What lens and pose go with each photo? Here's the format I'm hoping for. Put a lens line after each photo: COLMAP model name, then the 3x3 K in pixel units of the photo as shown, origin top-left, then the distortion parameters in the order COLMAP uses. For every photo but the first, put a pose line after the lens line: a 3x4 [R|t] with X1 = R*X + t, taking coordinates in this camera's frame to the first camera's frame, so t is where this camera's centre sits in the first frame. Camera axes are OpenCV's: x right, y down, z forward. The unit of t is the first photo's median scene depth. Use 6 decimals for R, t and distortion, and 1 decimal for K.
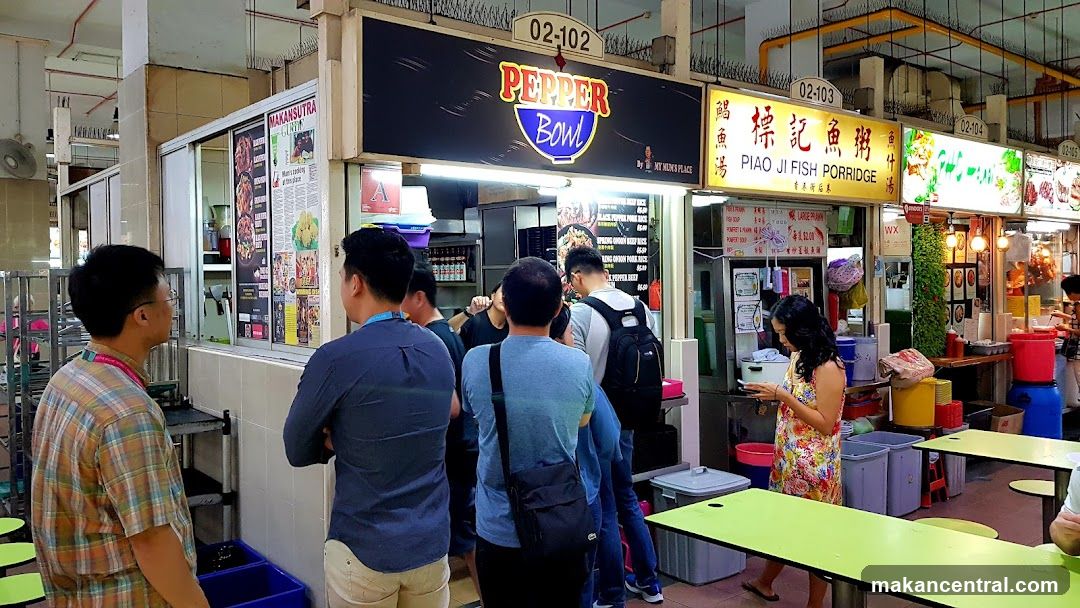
lens RADIAL K [[828.0, 0, 513.7], [0, 828.0, 281.3], [0, 0, 1]] dist [0.107470, -0.001394]
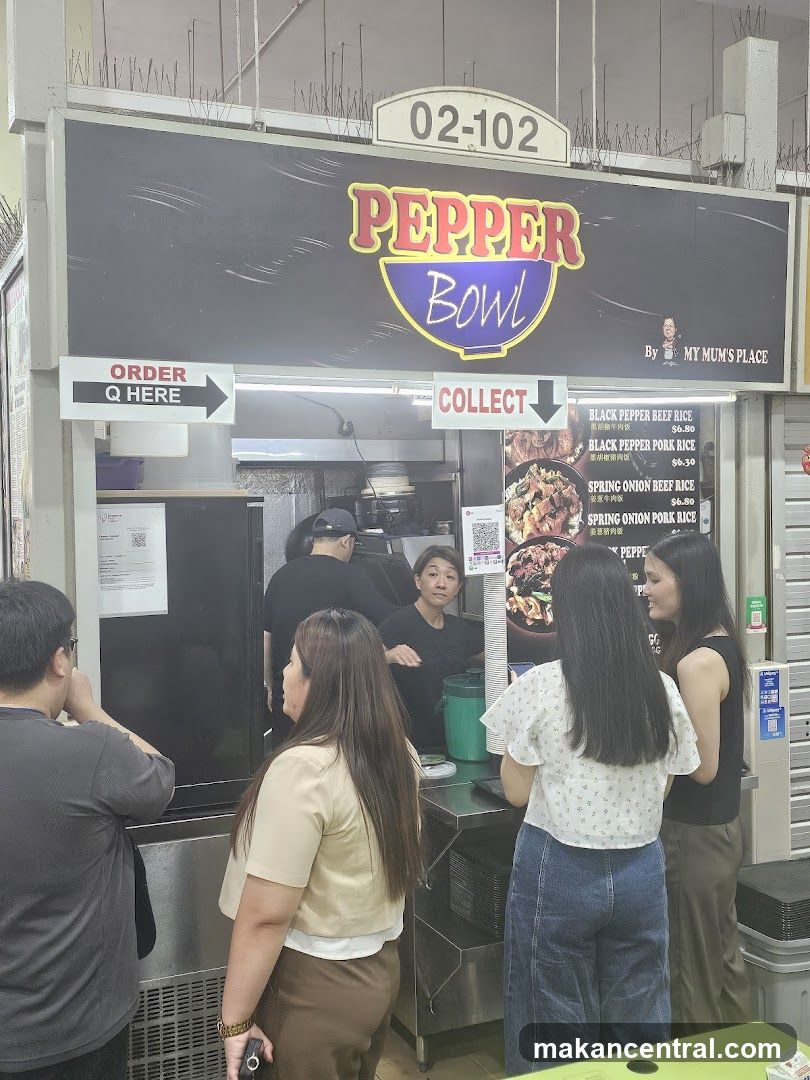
lens RADIAL K [[1203.6, 0, 406.7], [0, 1203.6, 519.2], [0, 0, 1]] dist [0.166981, -0.486651]
pose [[0.968174, 0.008030, -0.250148, 0.208880], [-0.002761, 0.999767, 0.021405, -0.049837], [0.250261, -0.020033, 0.967971, 0.194351]]
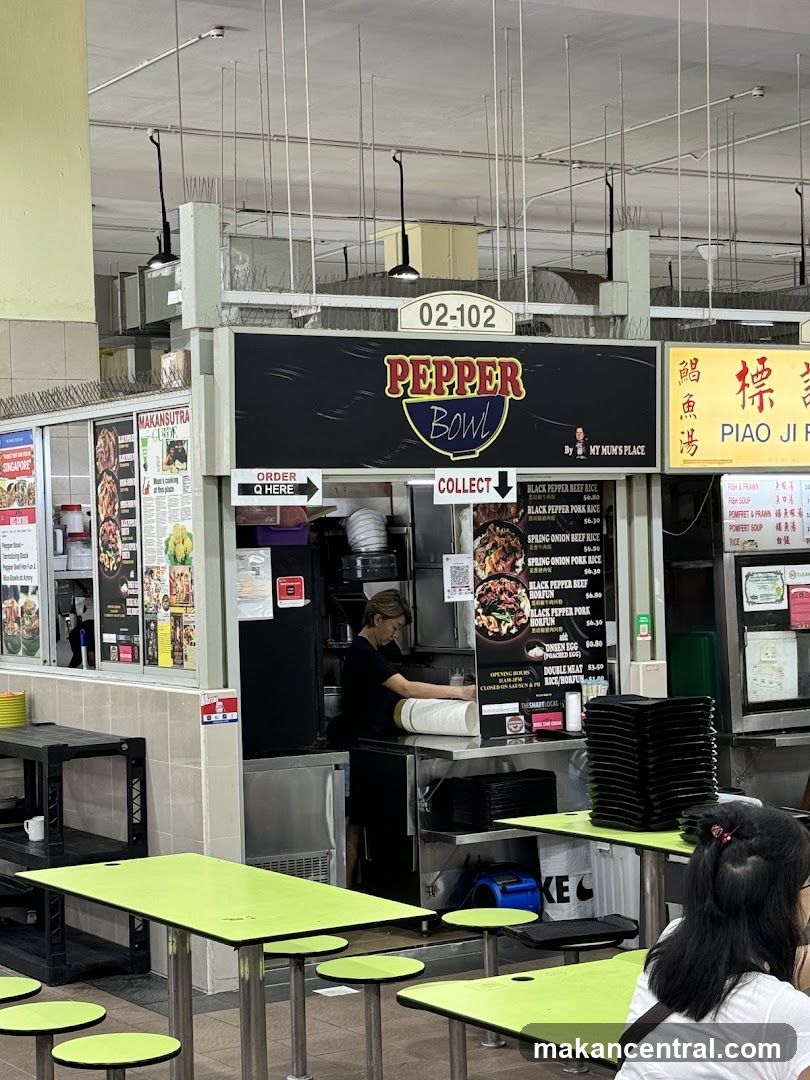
lens RADIAL K [[2135.9, 0, 405.0], [0, 2135.9, 540.0], [0, 0, 1]] dist [0.187713, 0.070756]
pose [[0.992253, -0.014400, -0.123395, 0.267546], [0.014145, 0.999896, -0.002944, -0.049342], [0.123424, 0.001176, 0.992353, -1.213569]]
